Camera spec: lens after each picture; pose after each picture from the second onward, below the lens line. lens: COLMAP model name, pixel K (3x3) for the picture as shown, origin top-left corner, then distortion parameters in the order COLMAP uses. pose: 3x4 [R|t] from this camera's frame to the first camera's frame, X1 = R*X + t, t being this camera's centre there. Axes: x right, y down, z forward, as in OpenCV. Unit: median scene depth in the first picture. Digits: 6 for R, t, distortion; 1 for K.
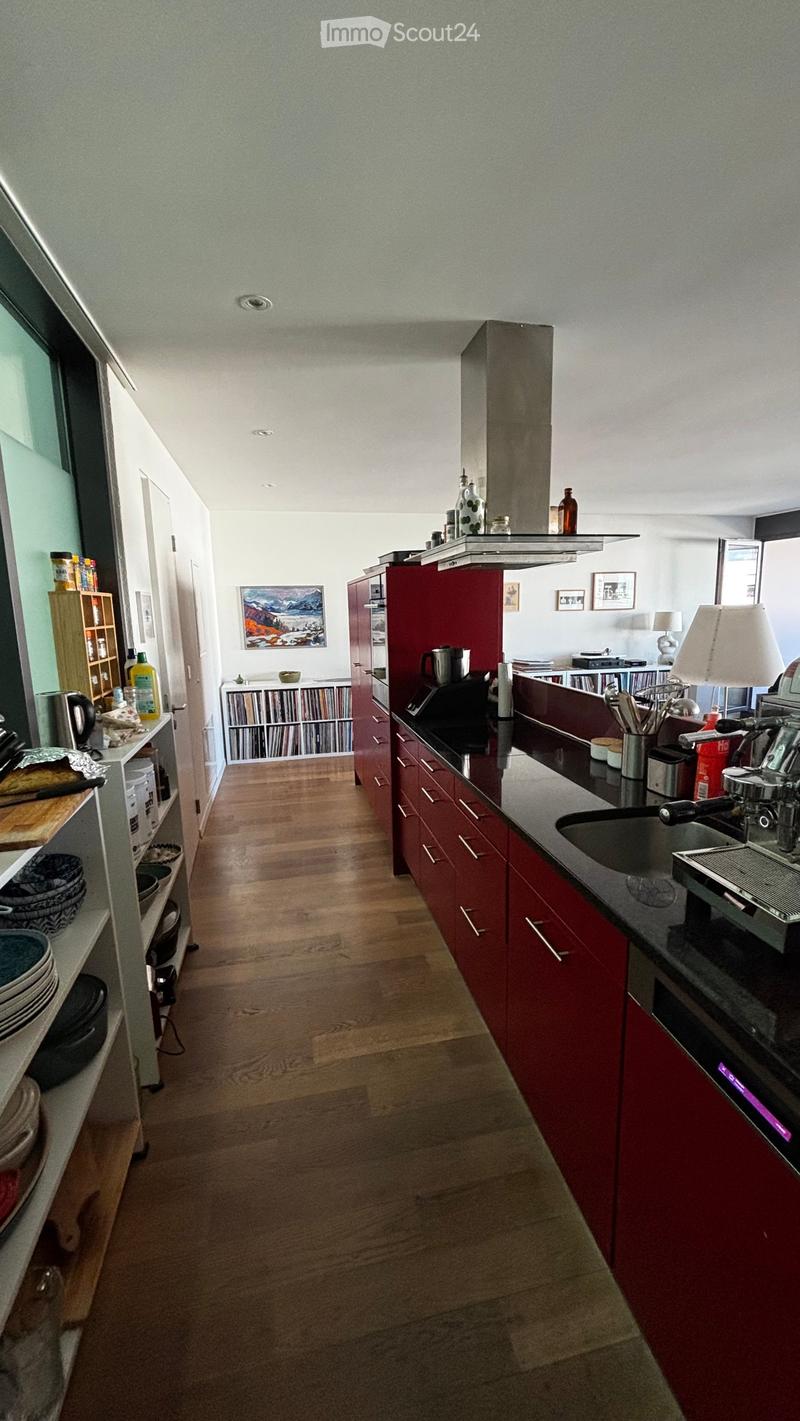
lens RADIAL K [[571.4, 0, 411.9], [0, 571.4, 721.0], [0, 0, 1]] dist [0.009924, -0.003095]
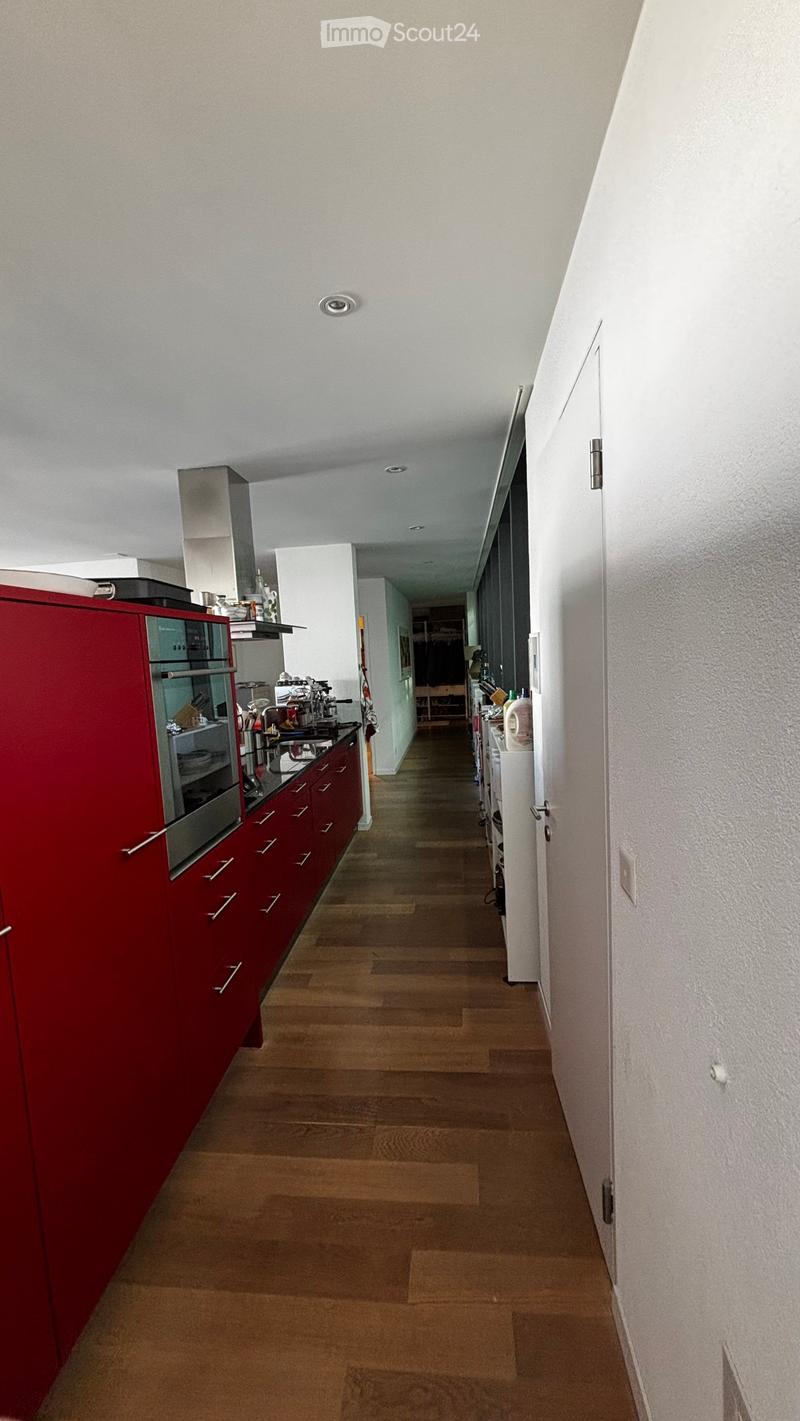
lens RADIAL K [[571.4, 0, 397.8], [0, 571.4, 711.2], [0, 0, 1]] dist [0.009924, -0.003095]
pose [[-0.946157, 0.044592, 0.320622, -0.563560], [0.134682, 0.954896, 0.264639, -0.361519], [-0.294360, 0.293572, -0.909488, 1.934295]]
